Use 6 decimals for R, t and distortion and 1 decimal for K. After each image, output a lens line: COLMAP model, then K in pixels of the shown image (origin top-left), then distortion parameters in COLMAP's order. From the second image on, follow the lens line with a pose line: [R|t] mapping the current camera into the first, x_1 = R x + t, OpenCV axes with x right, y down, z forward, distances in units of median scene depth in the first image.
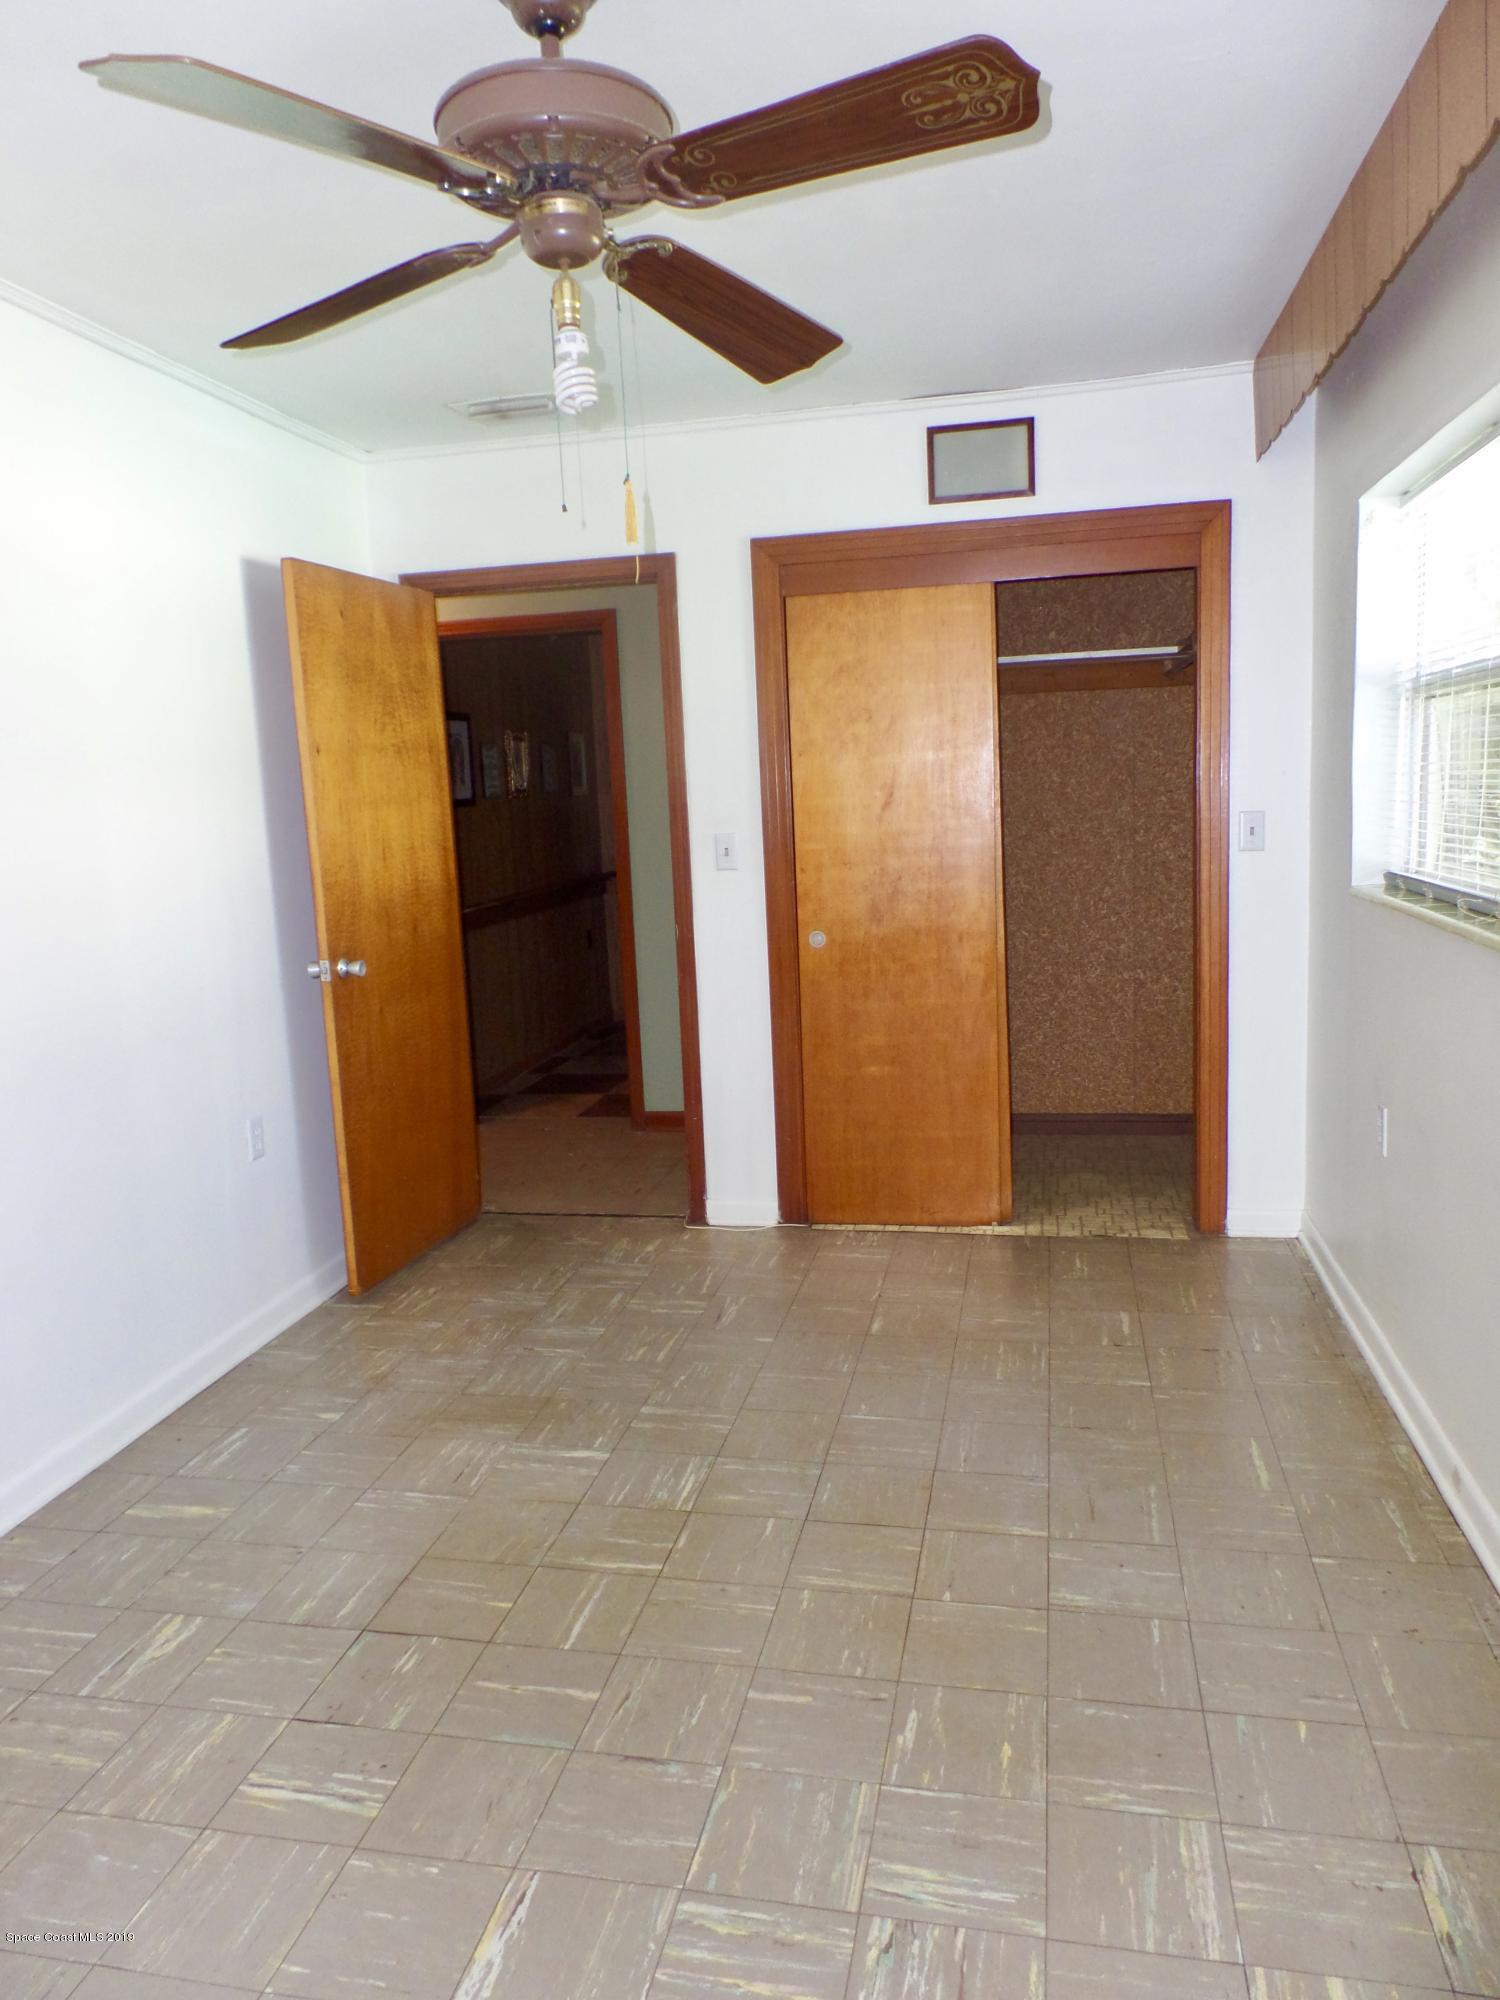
lens RADIAL K [[1358.0, 0, 751.0], [0, 1358.0, 997.5], [0, 0, 1]] dist [-0.003660, 0.005751]
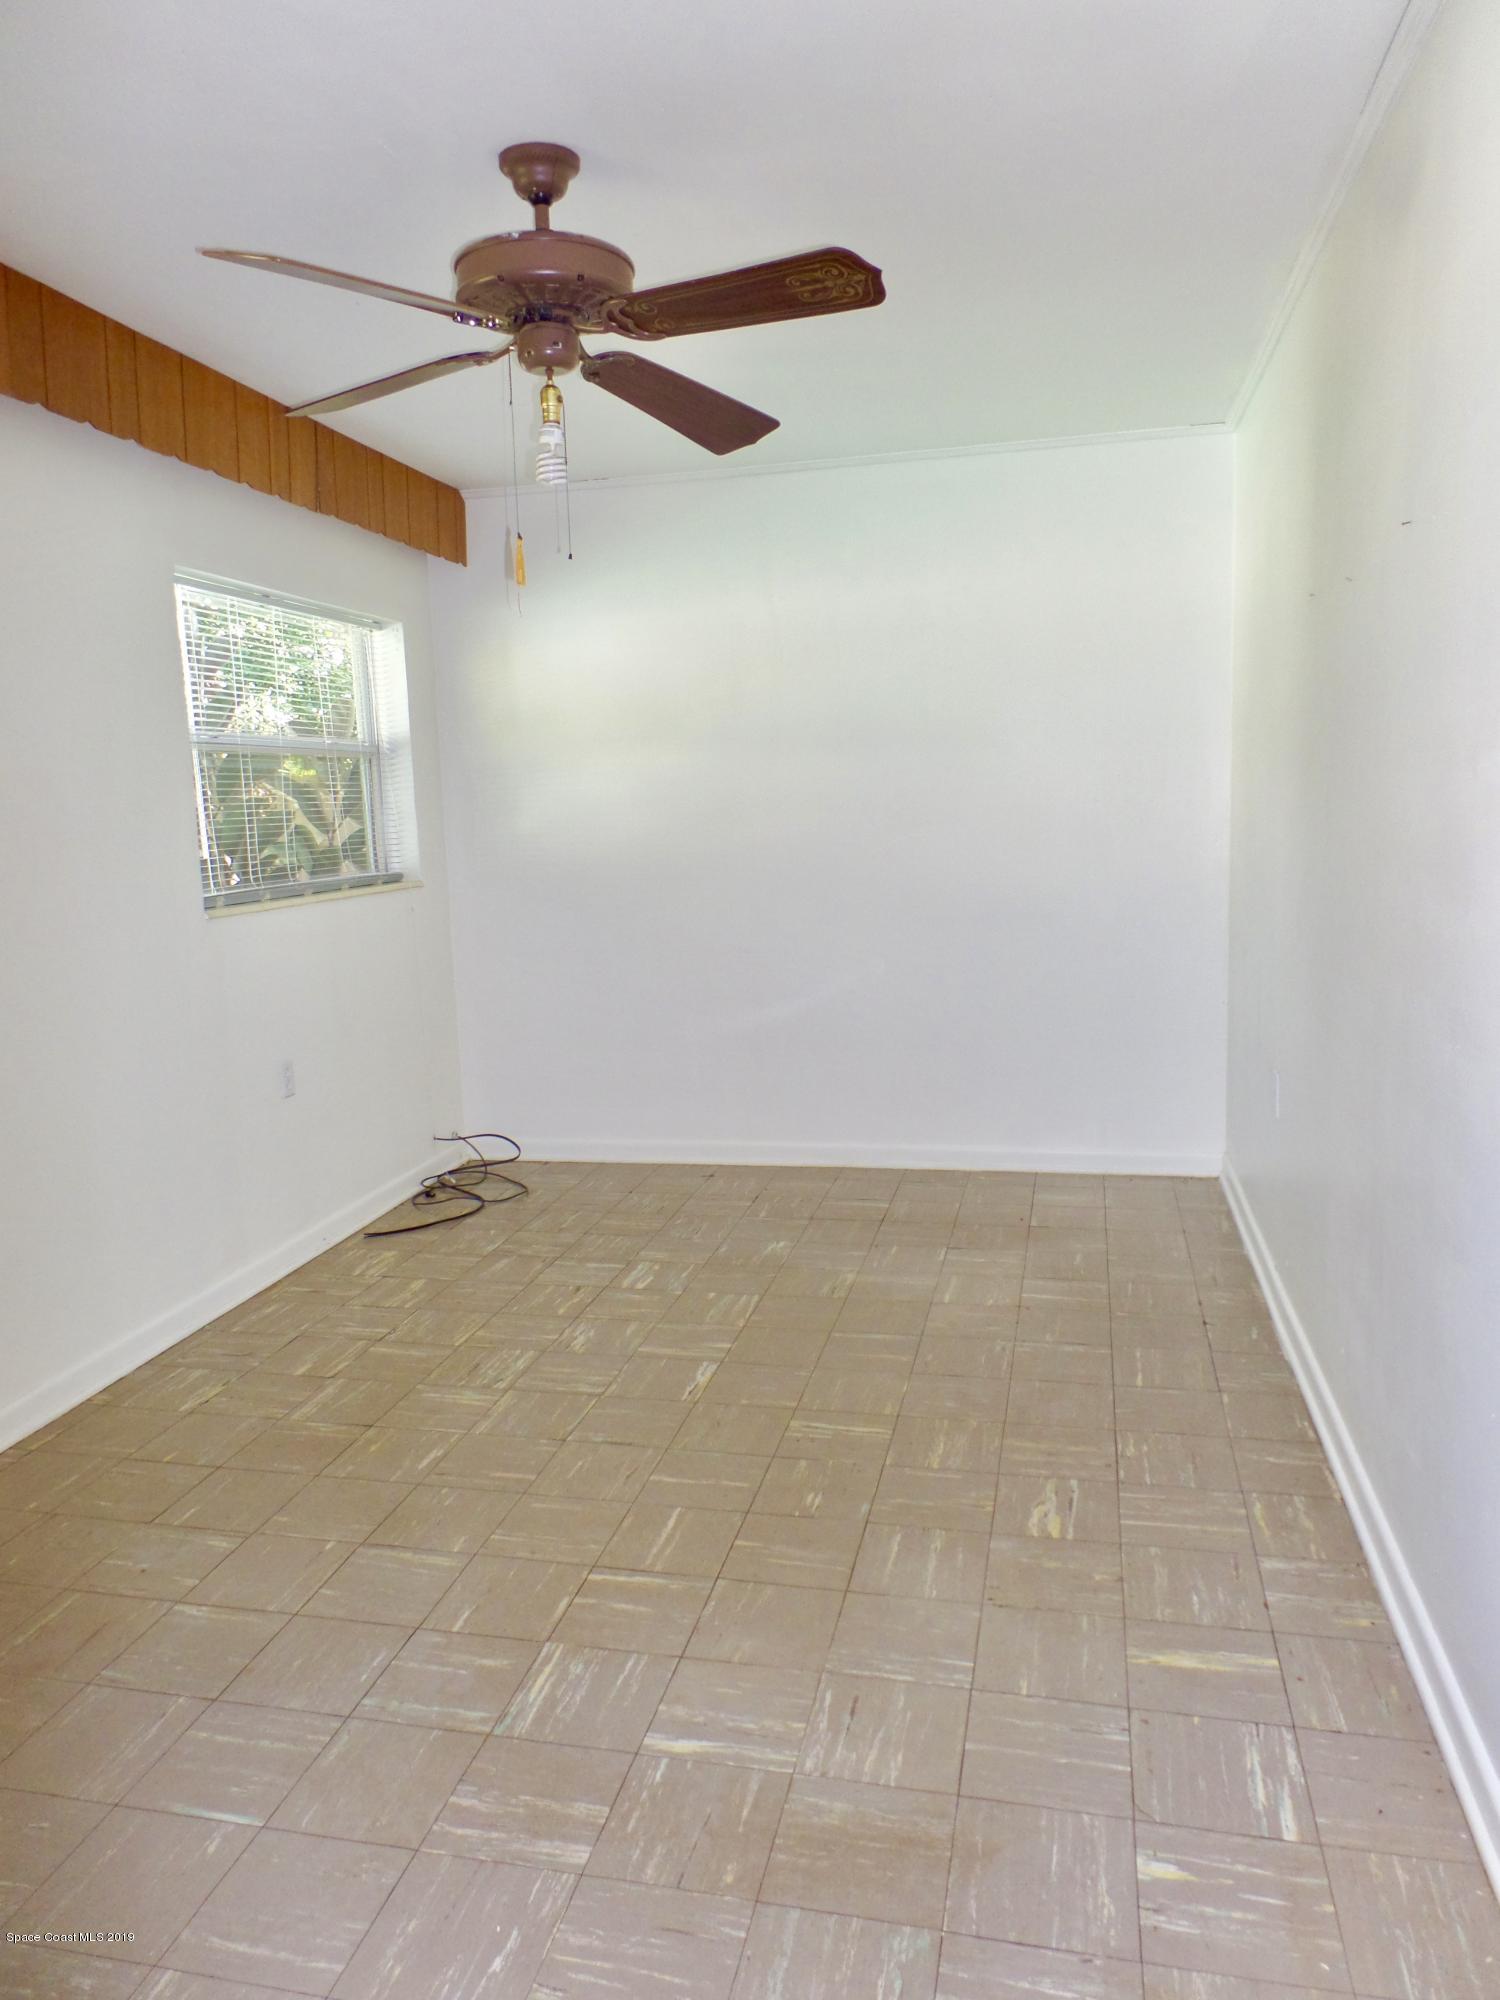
lens RADIAL K [[1358.0, 0, 749.5], [0, 1358.0, 1000.5], [0, 0, 1]] dist [-0.003660, 0.005751]
pose [[-0.996560, 0.076013, 0.033029, -0.234521], [0.082408, 0.951224, 0.297292, -0.241400], [-0.008820, 0.298991, -0.954215, 1.735172]]
